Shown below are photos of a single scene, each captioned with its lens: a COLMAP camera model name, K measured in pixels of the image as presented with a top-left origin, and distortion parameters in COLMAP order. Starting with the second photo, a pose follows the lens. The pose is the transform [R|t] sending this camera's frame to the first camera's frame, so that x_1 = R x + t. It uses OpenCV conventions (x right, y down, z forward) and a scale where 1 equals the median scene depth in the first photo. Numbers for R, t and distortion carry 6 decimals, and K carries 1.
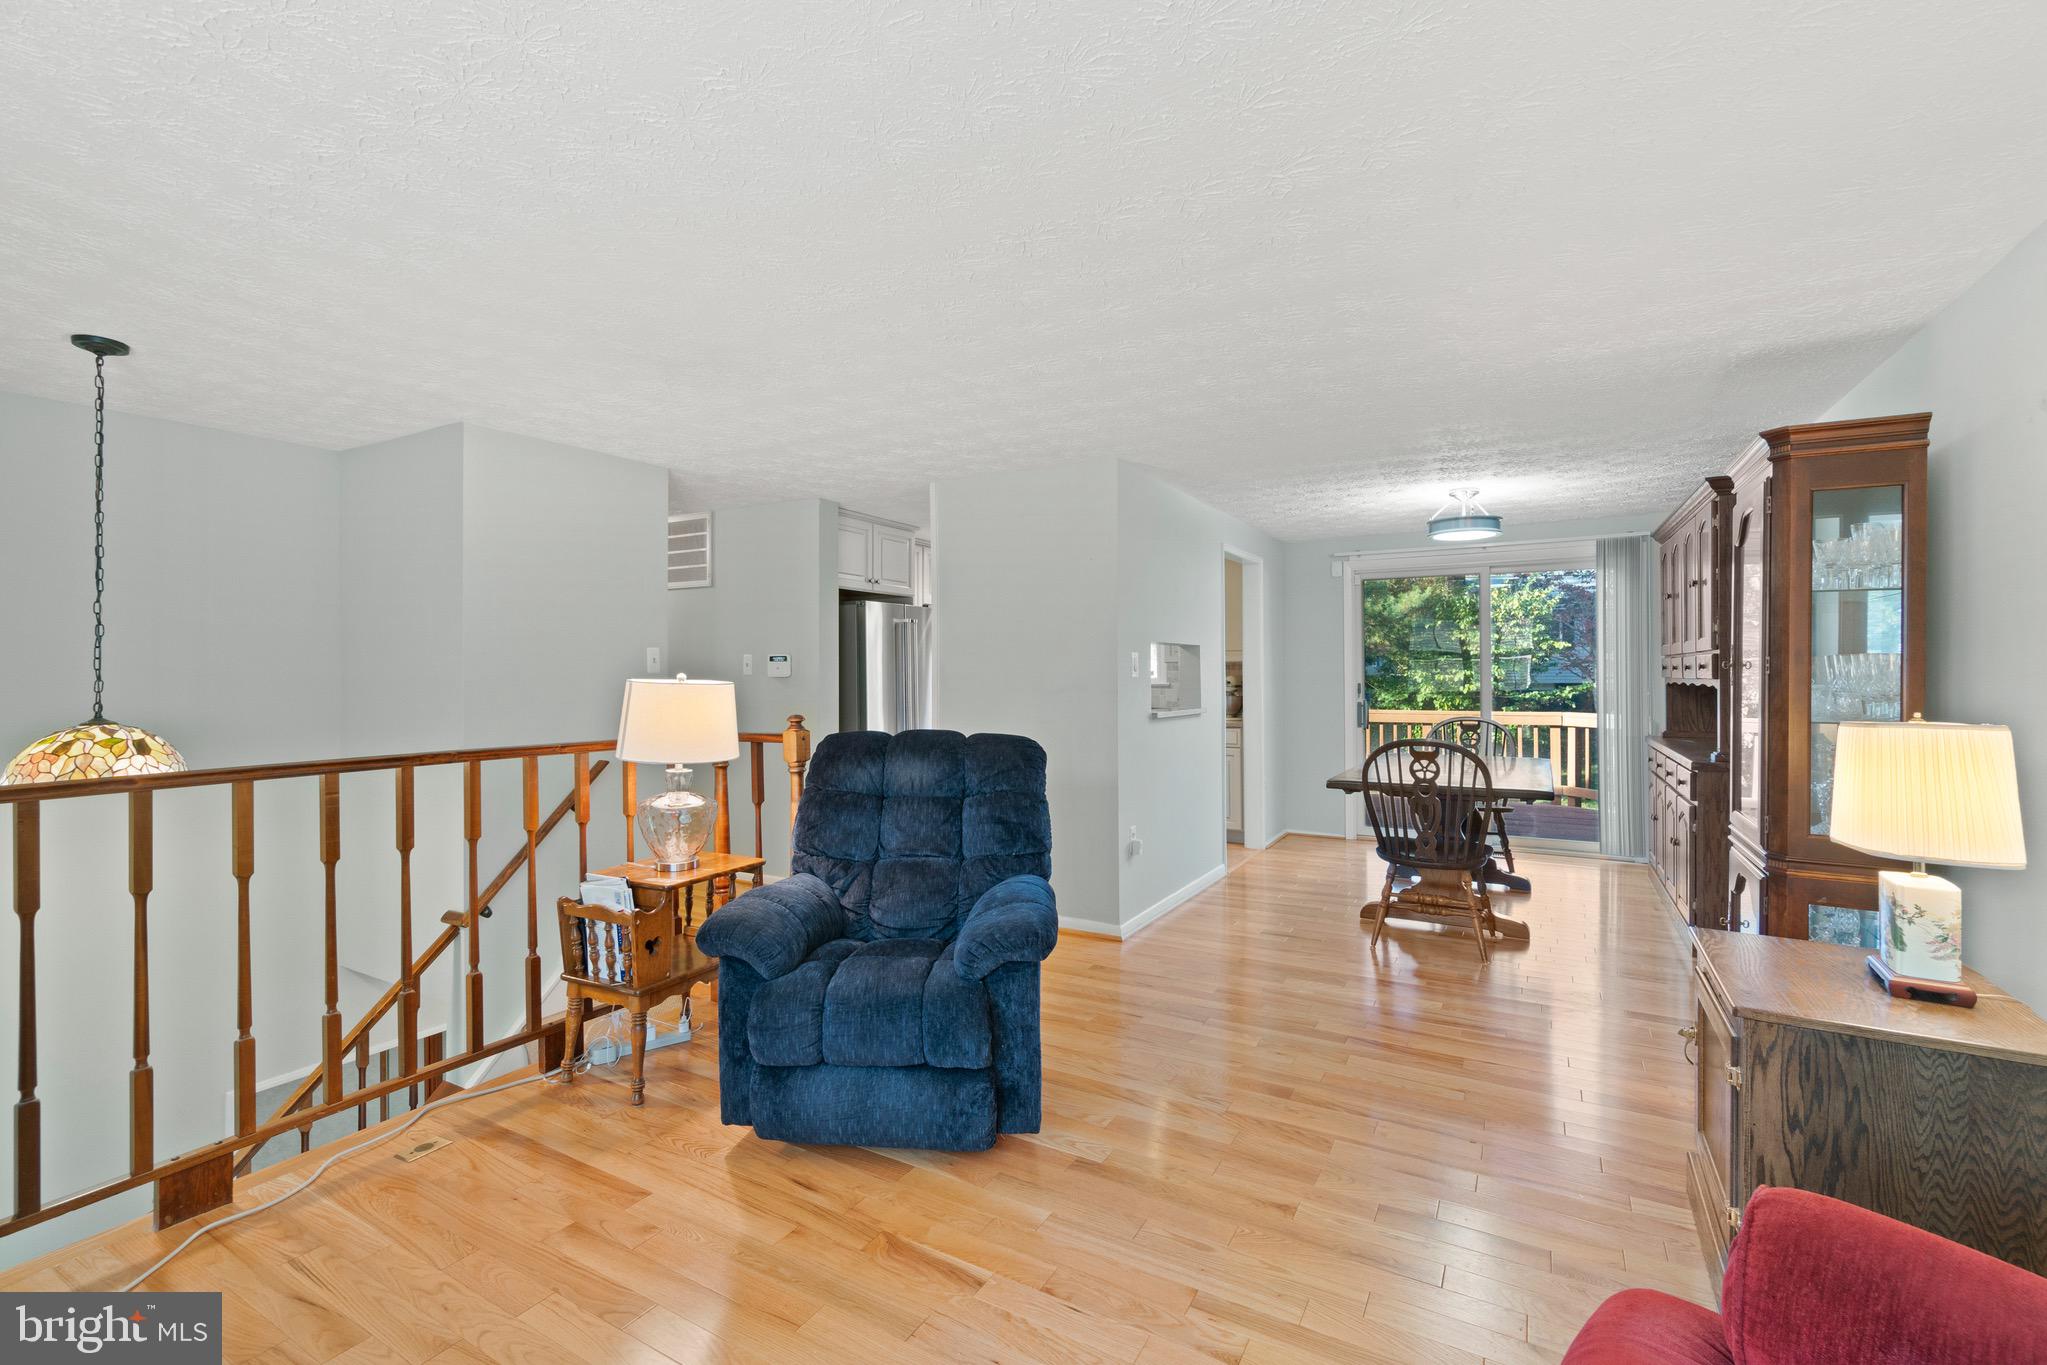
lens RADIAL K [[914.8, 0, 1013.7], [0, 914.8, 677.2], [0, 0, 1]] dist [-0.001704, 0.000099]
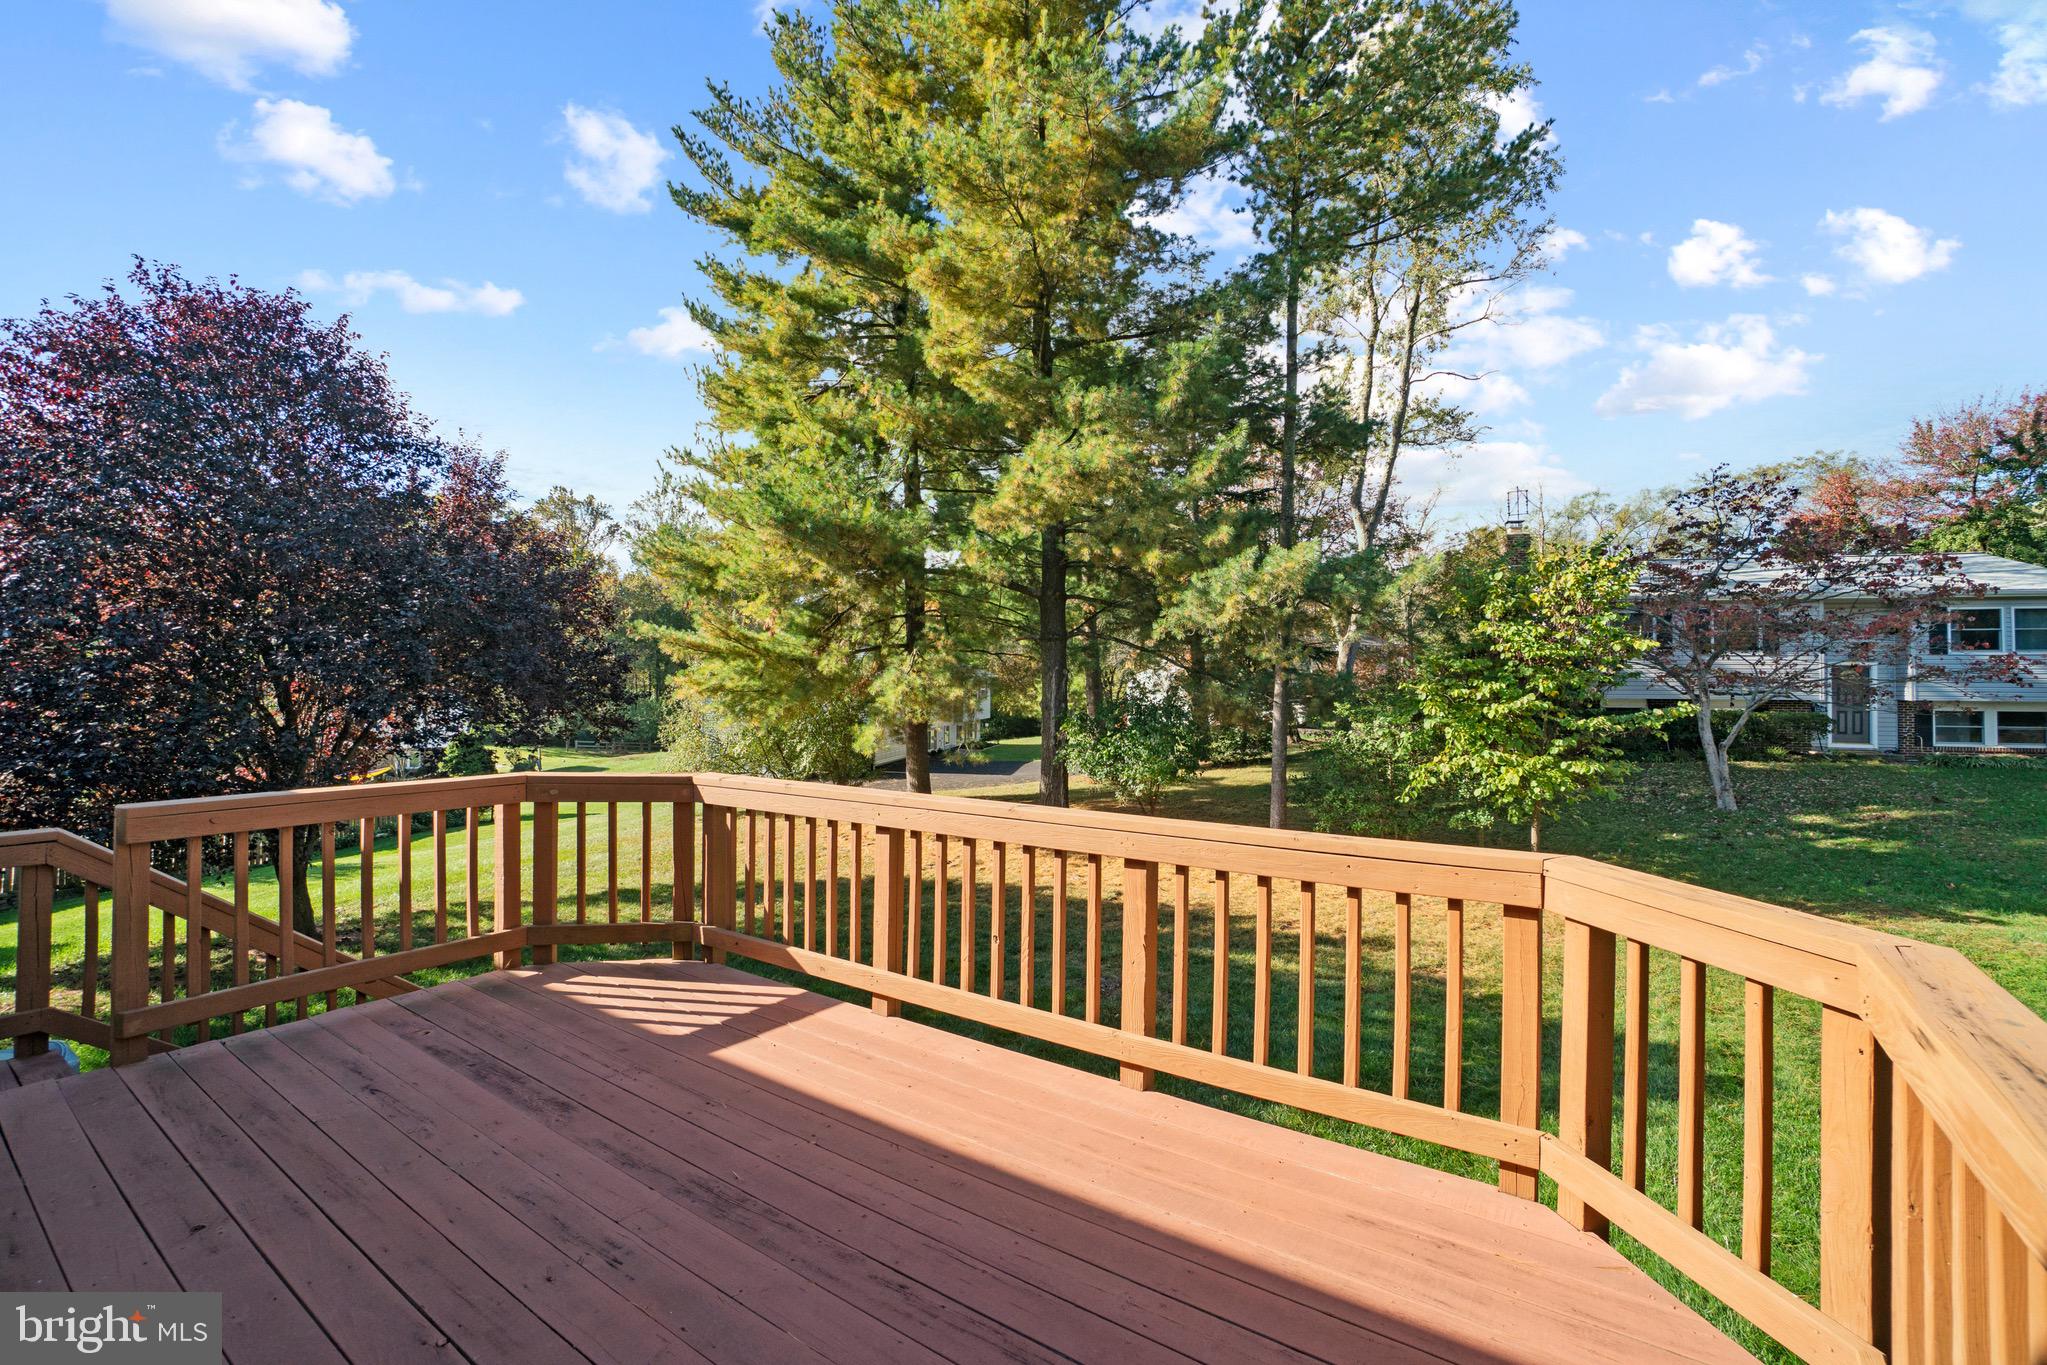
lens RADIAL K [[914.8, 0, 1045.4], [0, 914.8, 664.5], [0, 0, 1]] dist [-0.001704, 0.000099]
pose [[0.998041, 0.008479, -0.061987, 0.216805], [-0.009553, 0.999809, -0.017049, -0.006102], [0.061831, 0.017608, 0.997931, 0.329404]]
